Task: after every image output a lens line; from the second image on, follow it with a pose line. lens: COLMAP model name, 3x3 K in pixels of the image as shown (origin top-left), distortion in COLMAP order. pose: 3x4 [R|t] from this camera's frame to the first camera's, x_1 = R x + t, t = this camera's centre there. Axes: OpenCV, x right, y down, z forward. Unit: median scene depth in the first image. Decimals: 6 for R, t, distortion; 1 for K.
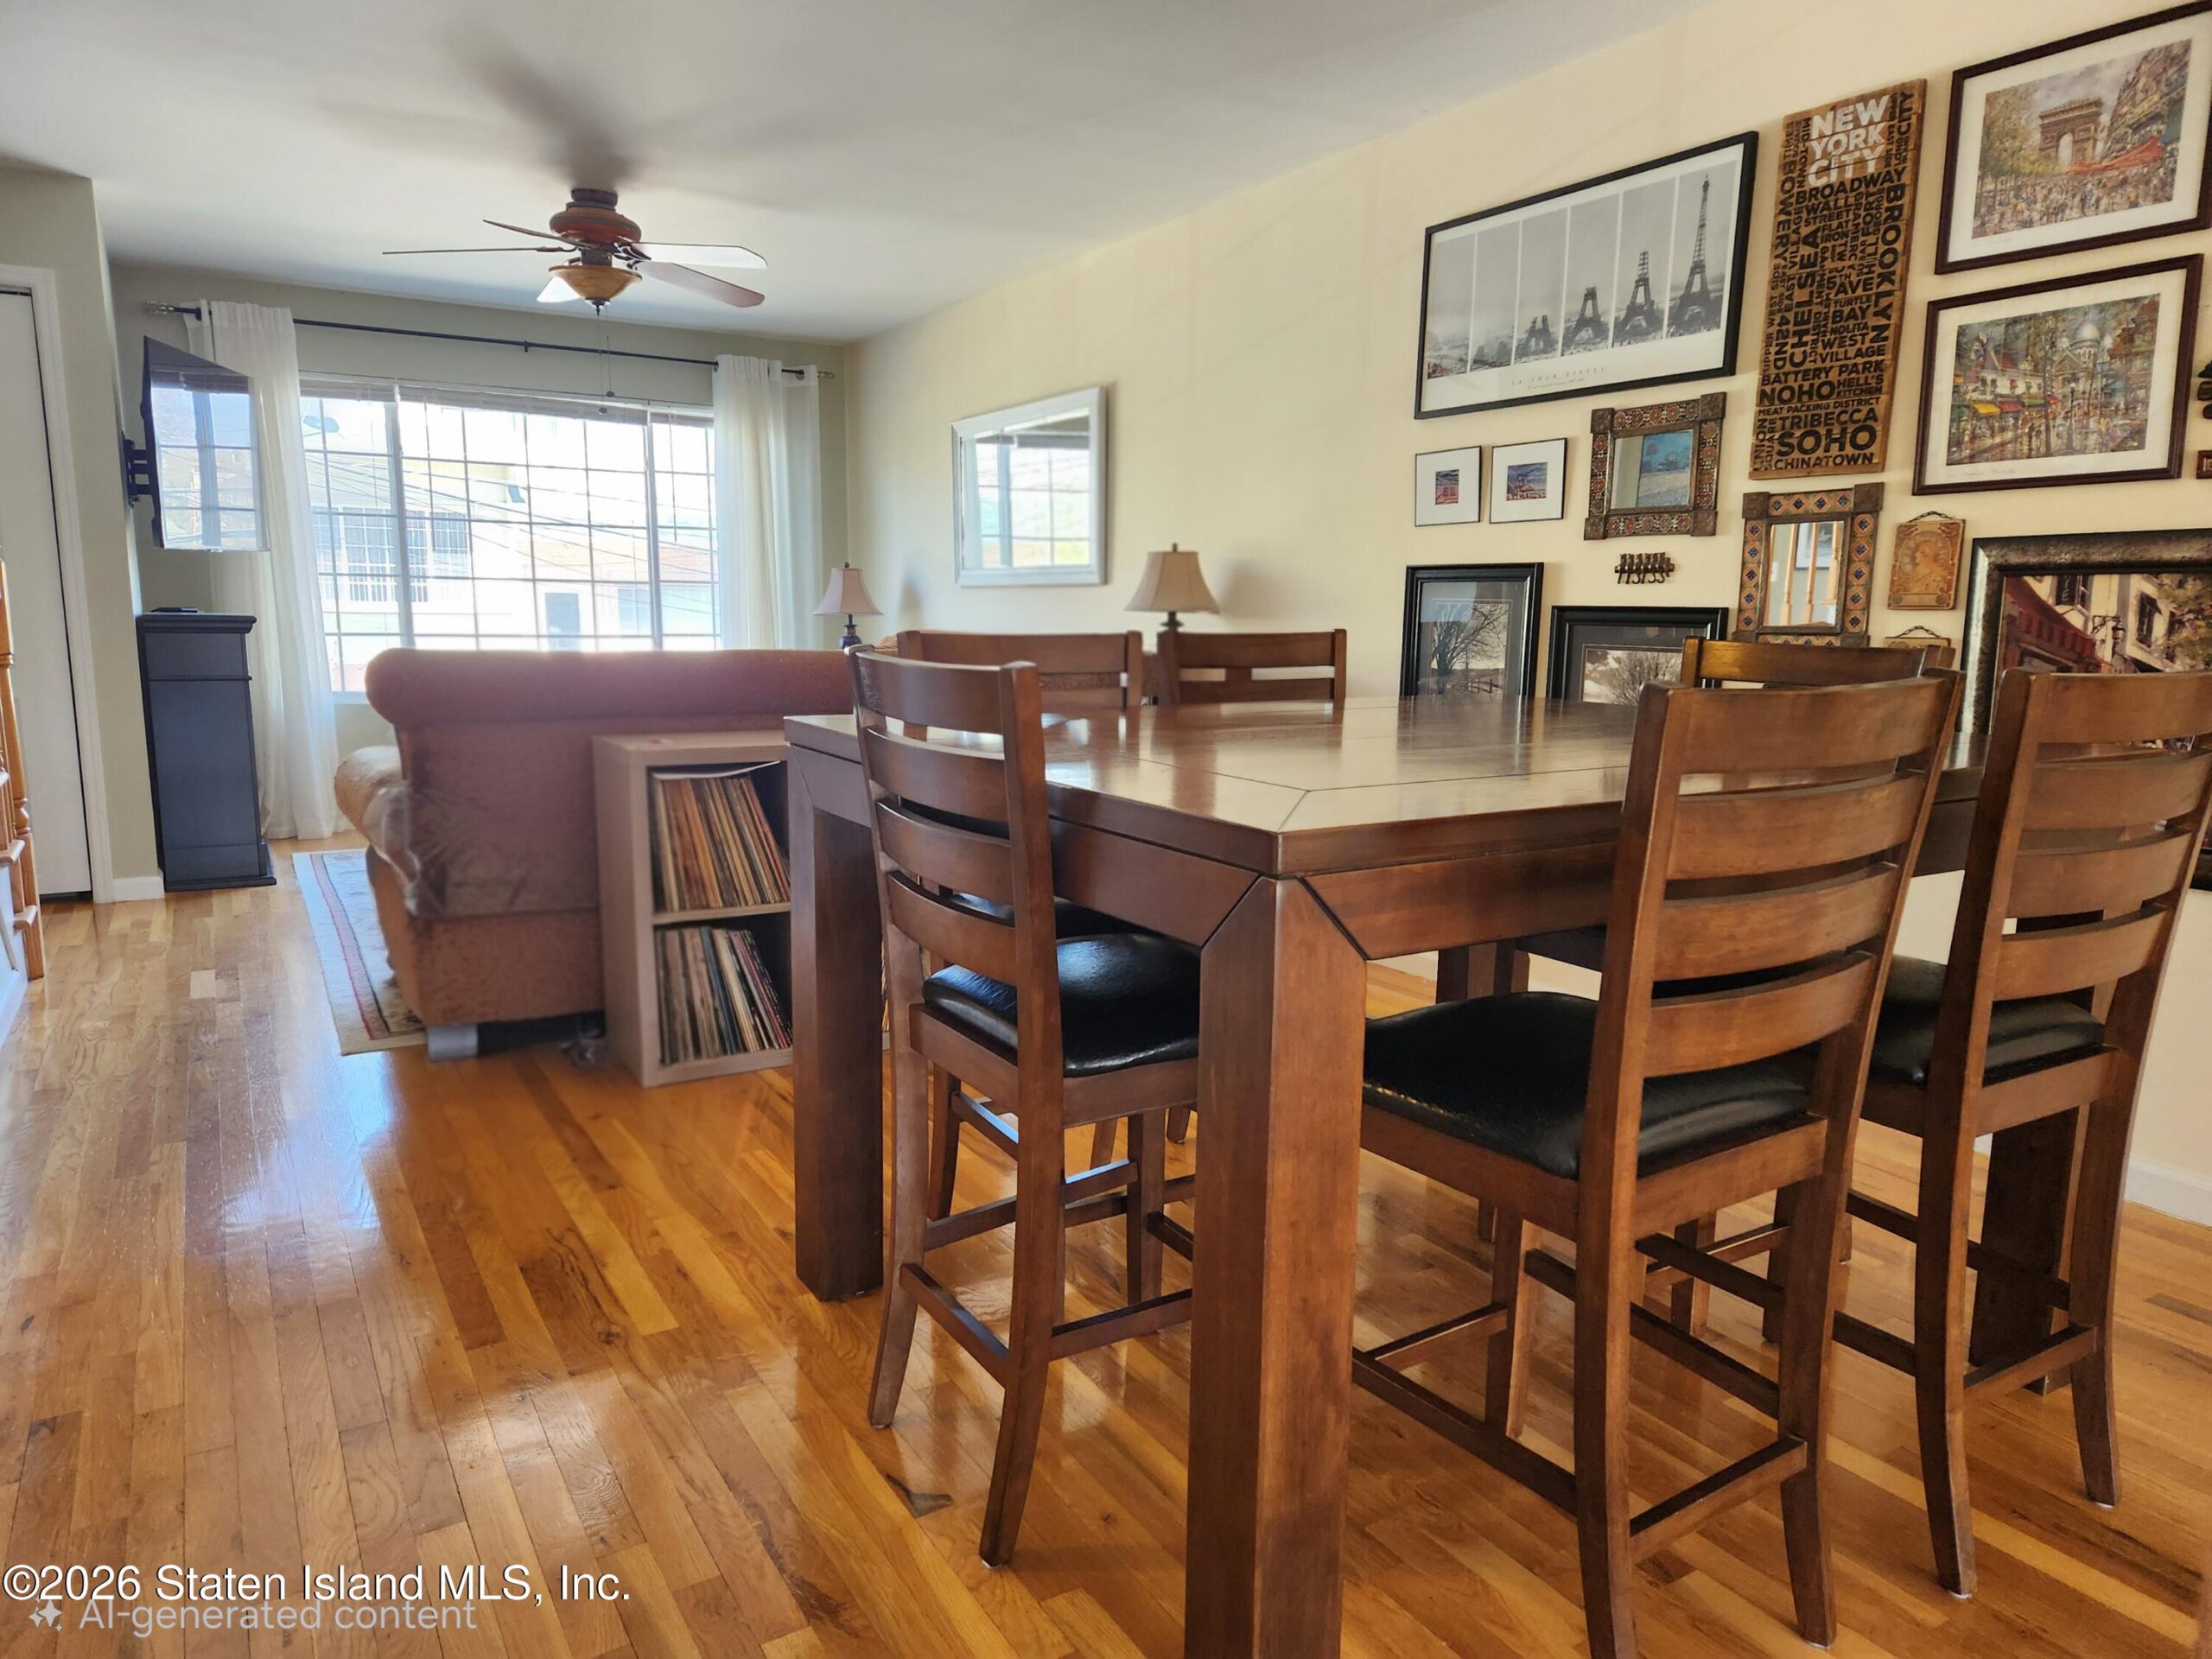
lens RADIAL K [[1461.6, 0, 1108.5], [0, 1461.6, 837.1], [0, 0, 1]] dist [0.004689, 0.000323]
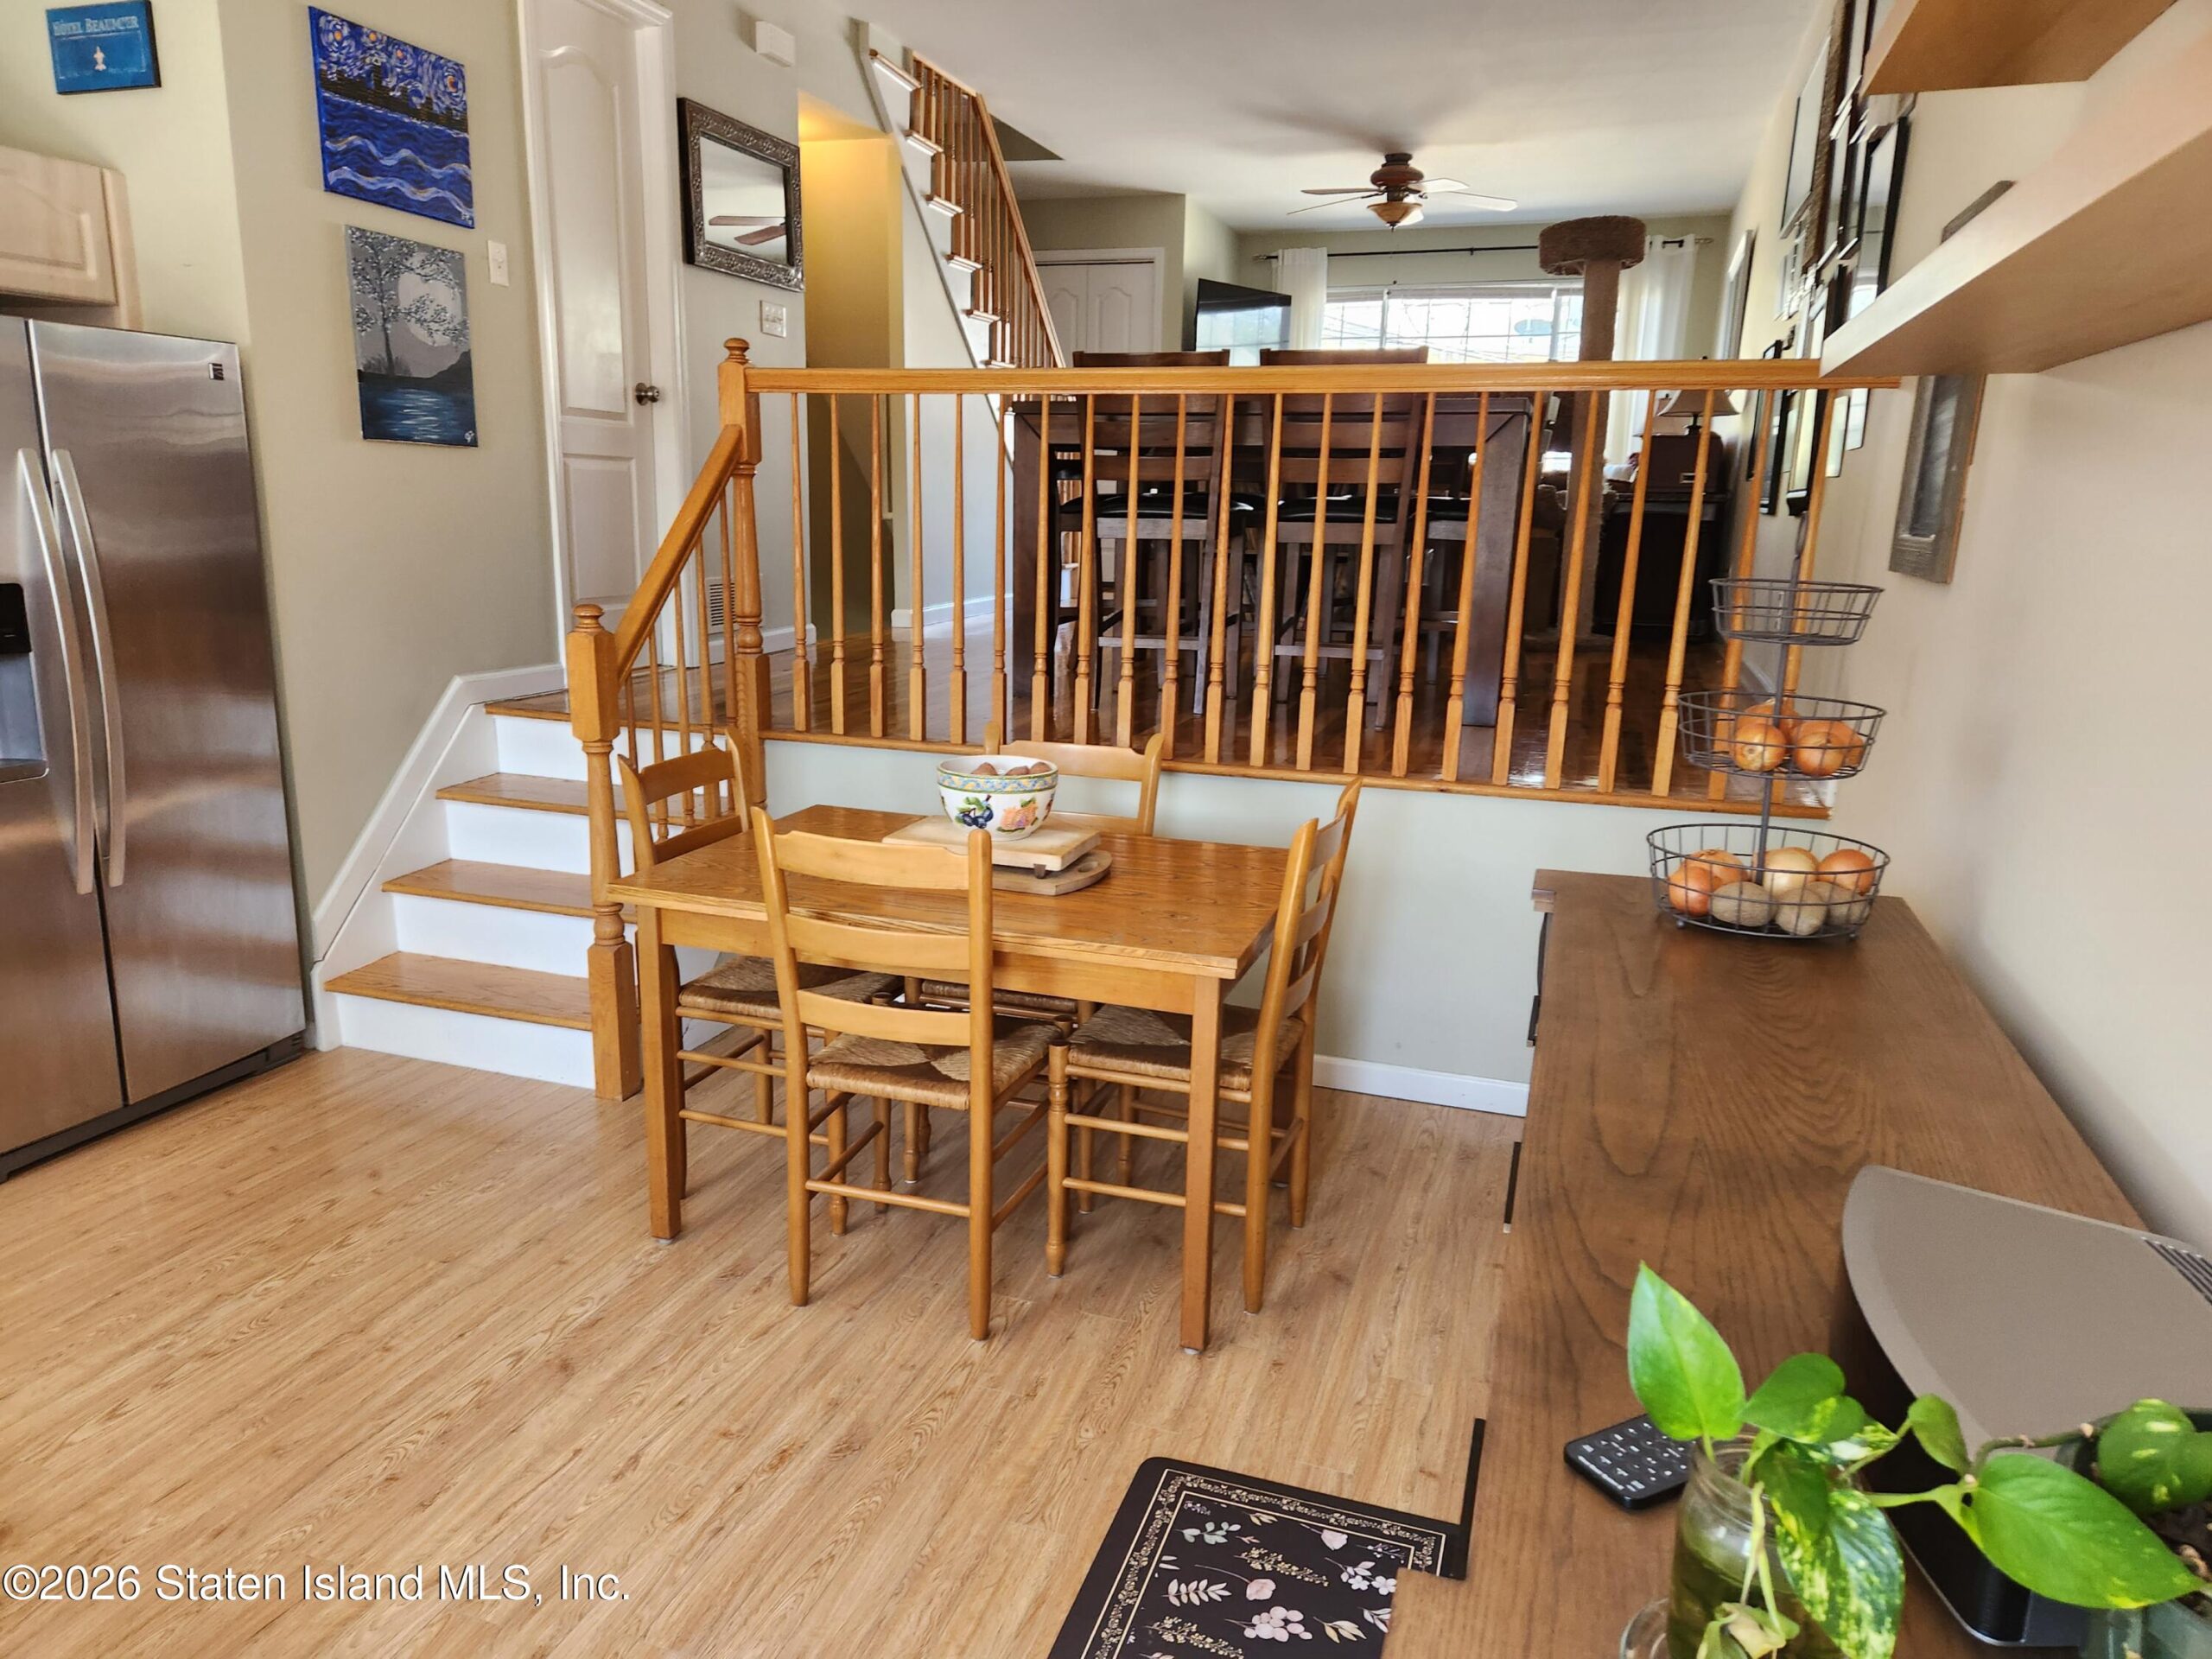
lens RADIAL K [[1461.6, 0, 1102.3], [0, 1461.6, 831.1], [0, 0, 1]] dist [0.004689, 0.000323]
pose [[0.634788, 0.174516, -0.752721, 0.667717], [-0.123184, 0.984558, 0.124382, 0.109698], [0.762804, 0.013767, 0.646483, -0.235280]]
